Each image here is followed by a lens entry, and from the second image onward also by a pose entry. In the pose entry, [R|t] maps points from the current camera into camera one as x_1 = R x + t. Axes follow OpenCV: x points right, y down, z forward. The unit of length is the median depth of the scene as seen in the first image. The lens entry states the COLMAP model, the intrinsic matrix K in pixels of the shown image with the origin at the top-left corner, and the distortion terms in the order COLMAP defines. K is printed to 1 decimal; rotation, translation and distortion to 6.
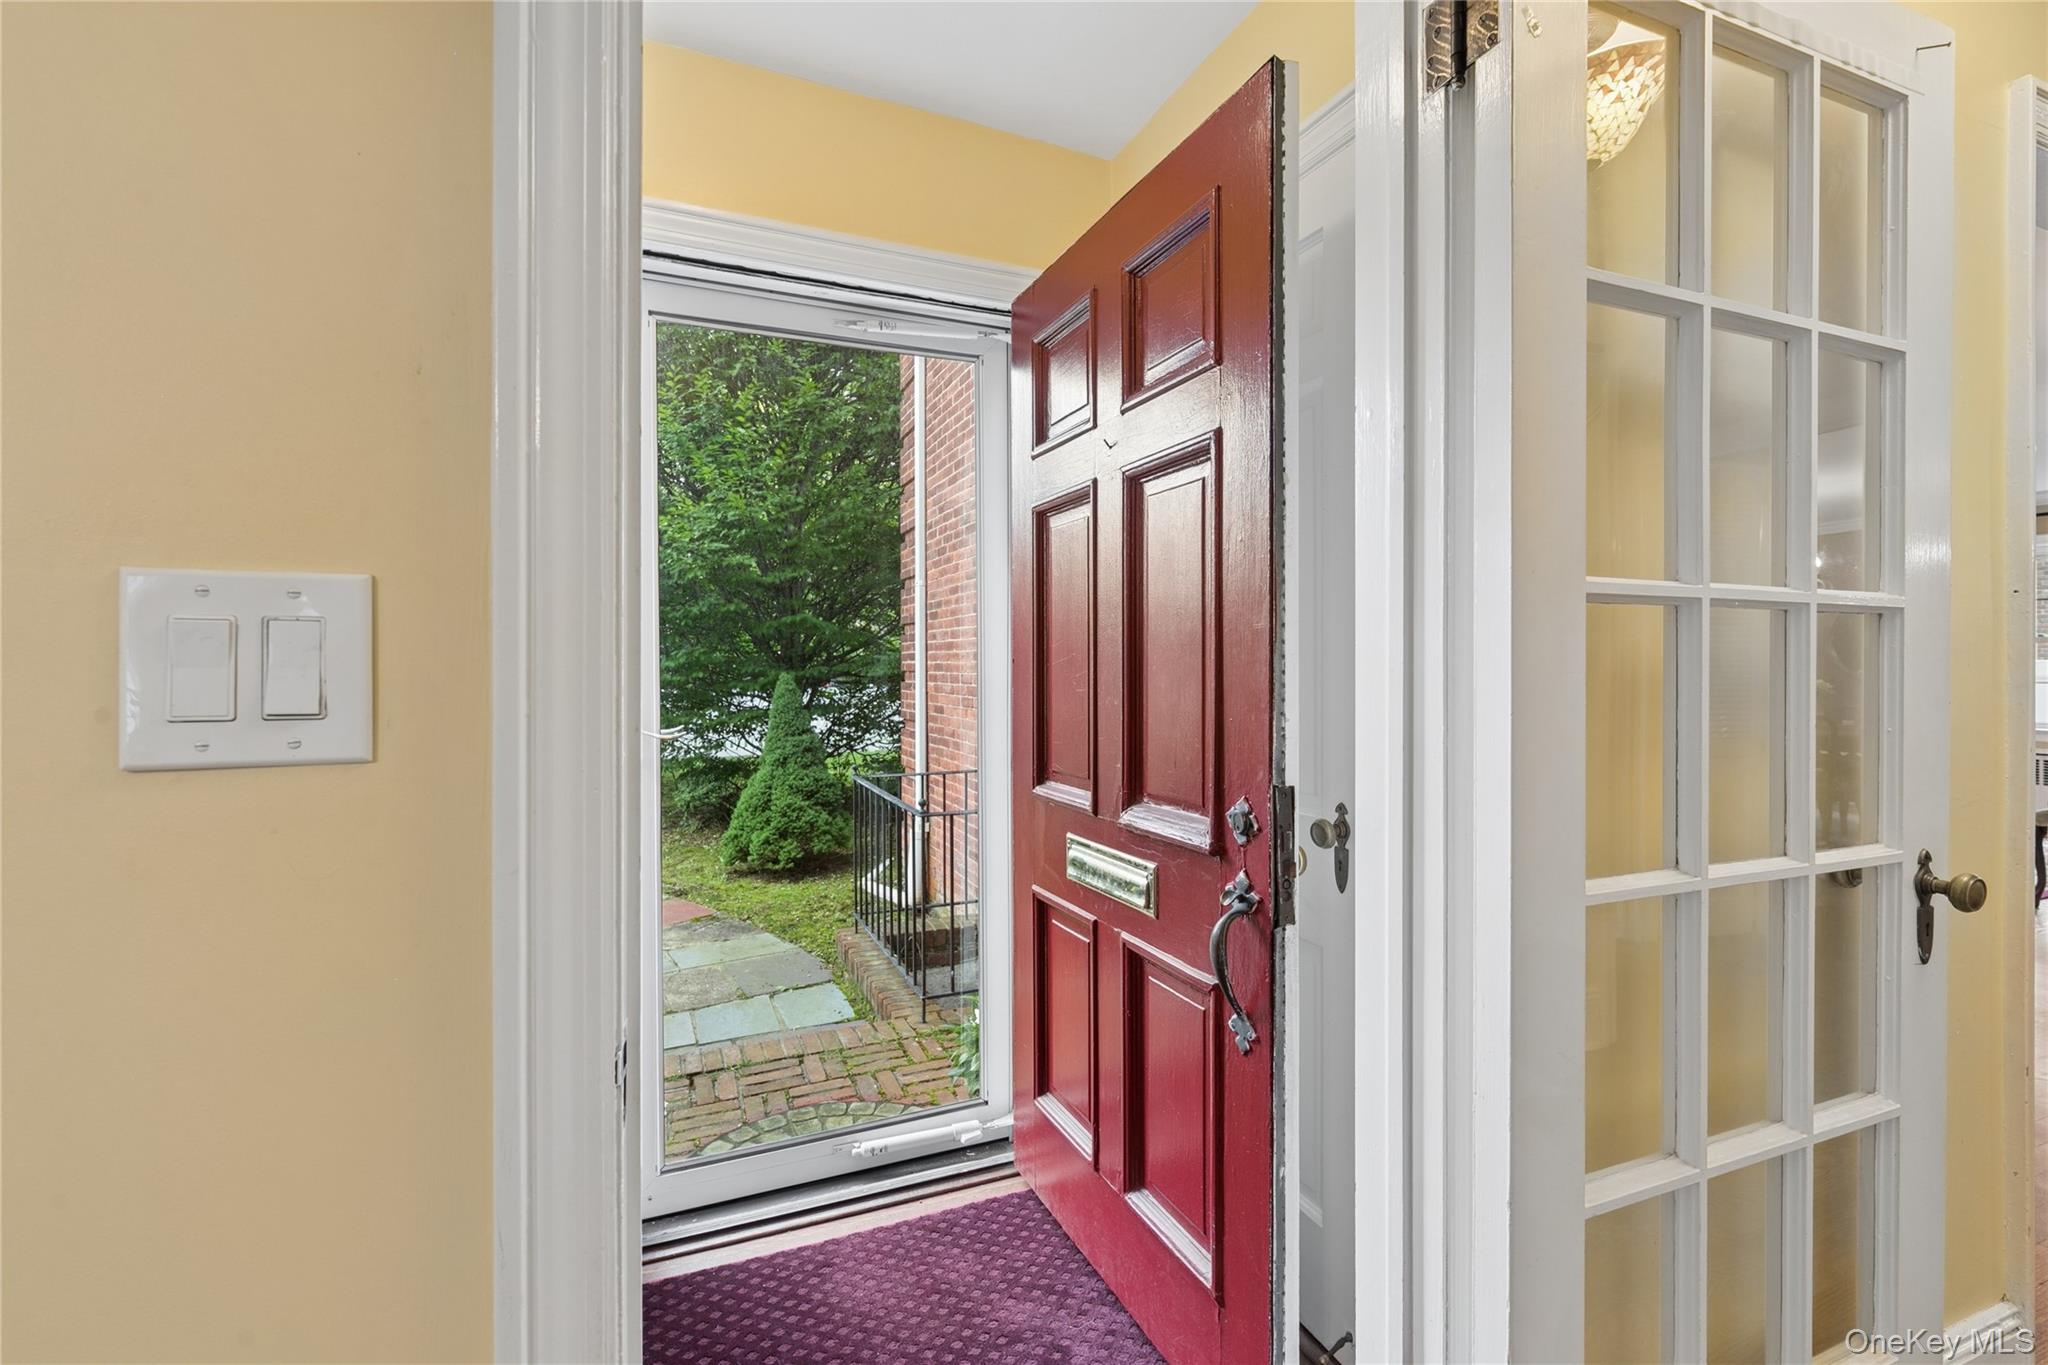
lens RADIAL K [[904.0, 0, 1021.8], [0, 904.0, 673.5], [0, 0, 1]] dist [0.005318, 0.000369]
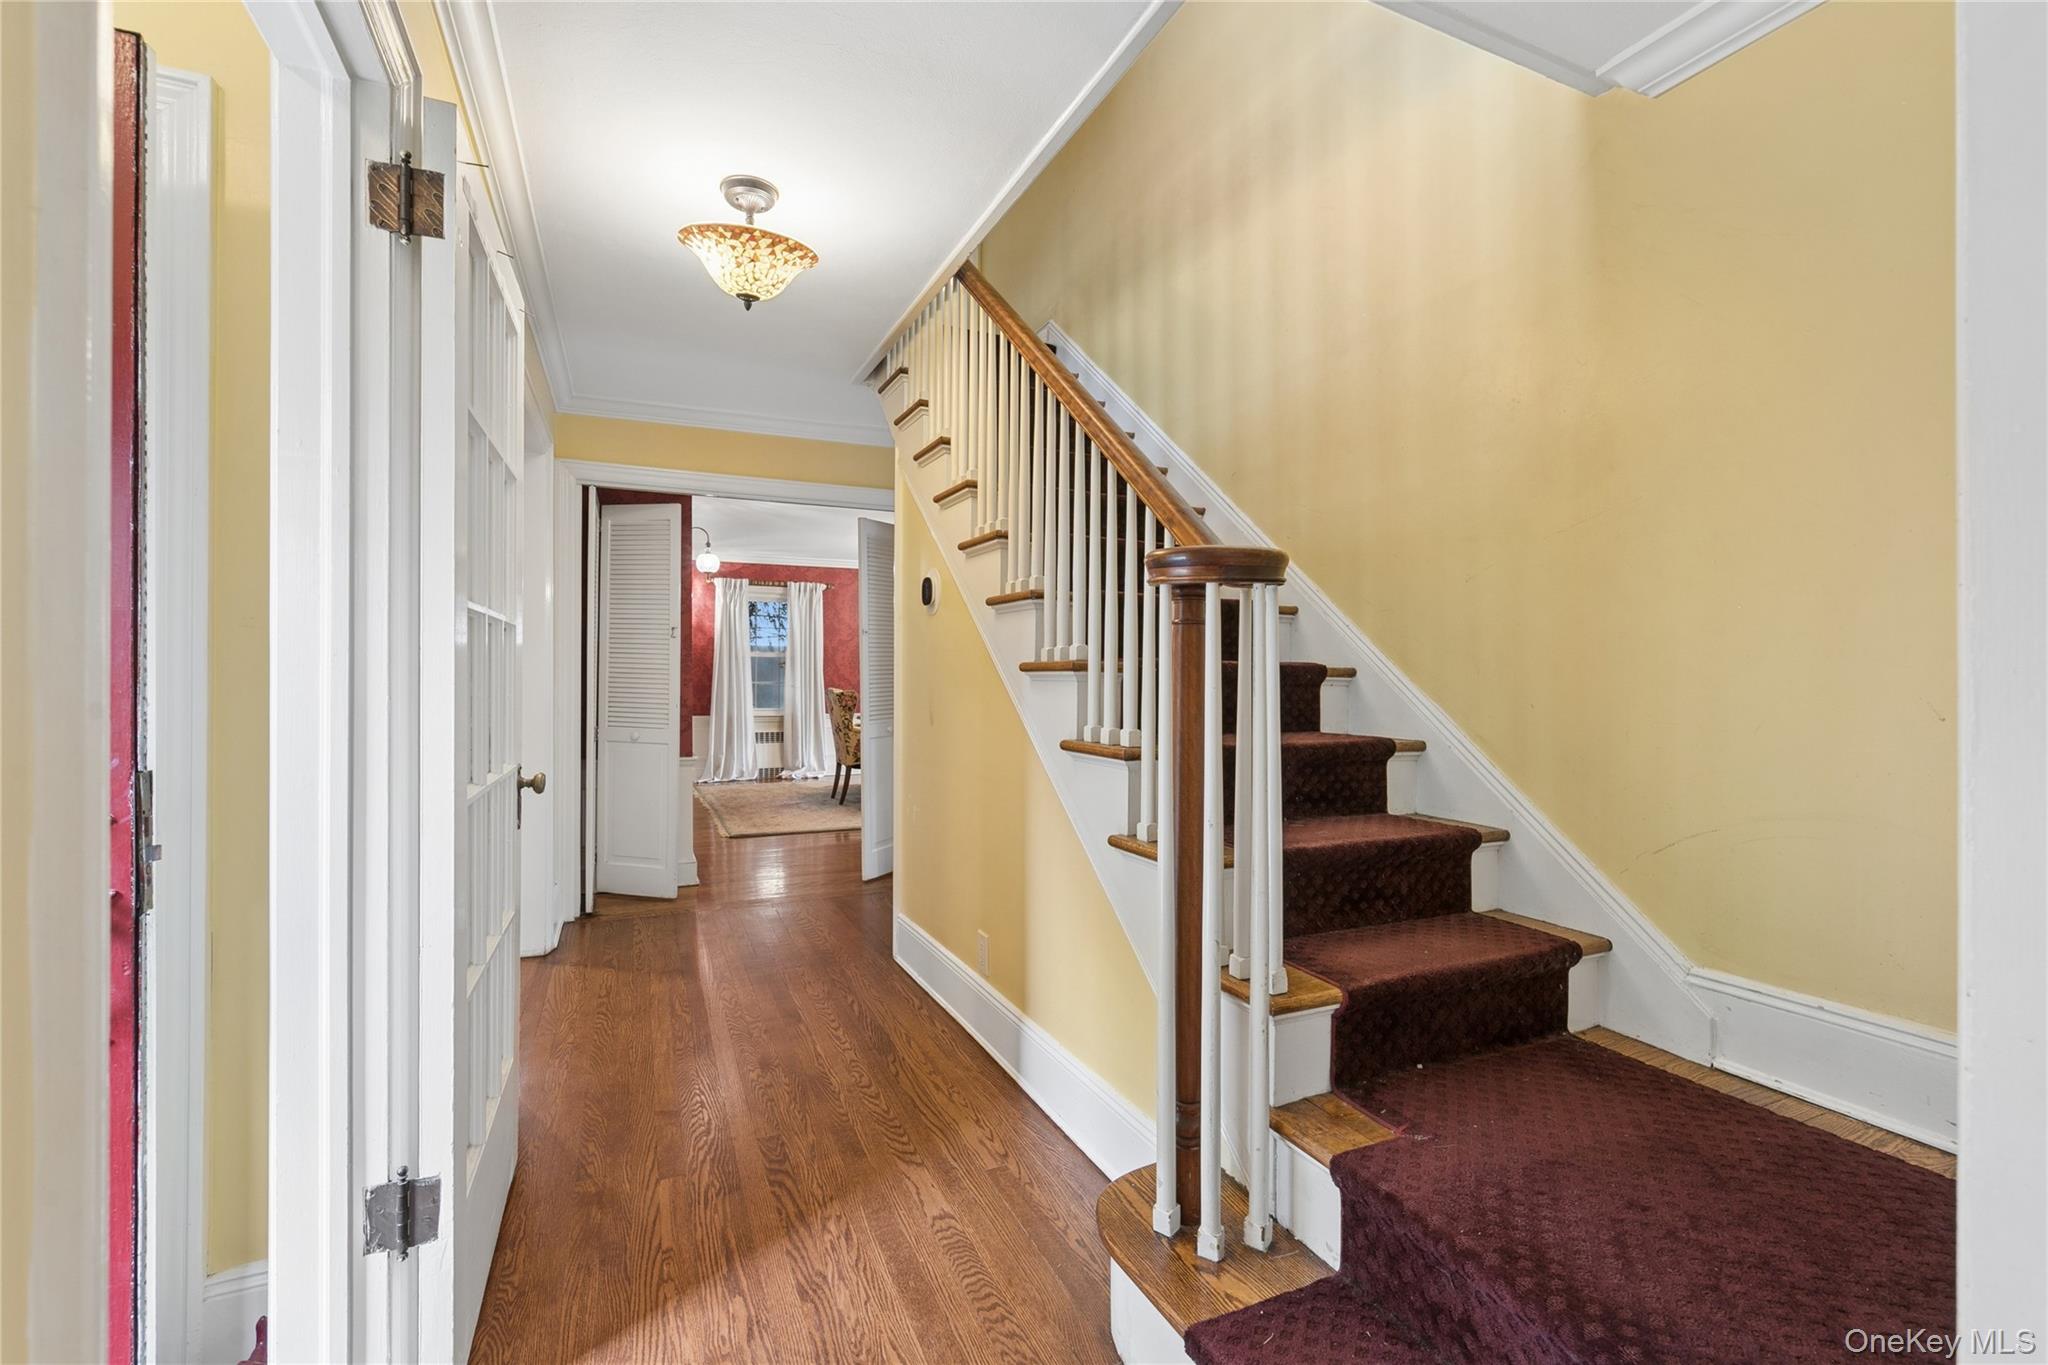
lens RADIAL K [[904.0, 0, 1024.4], [0, 904.0, 677.1], [0, 0, 1]] dist [0.005318, 0.000369]
pose [[-0.022588, -0.005267, 0.999731, -0.803524], [0.003504, 0.999980, 0.005348, 0.020953], [-0.999739, 0.003624, -0.022569, 0.061529]]
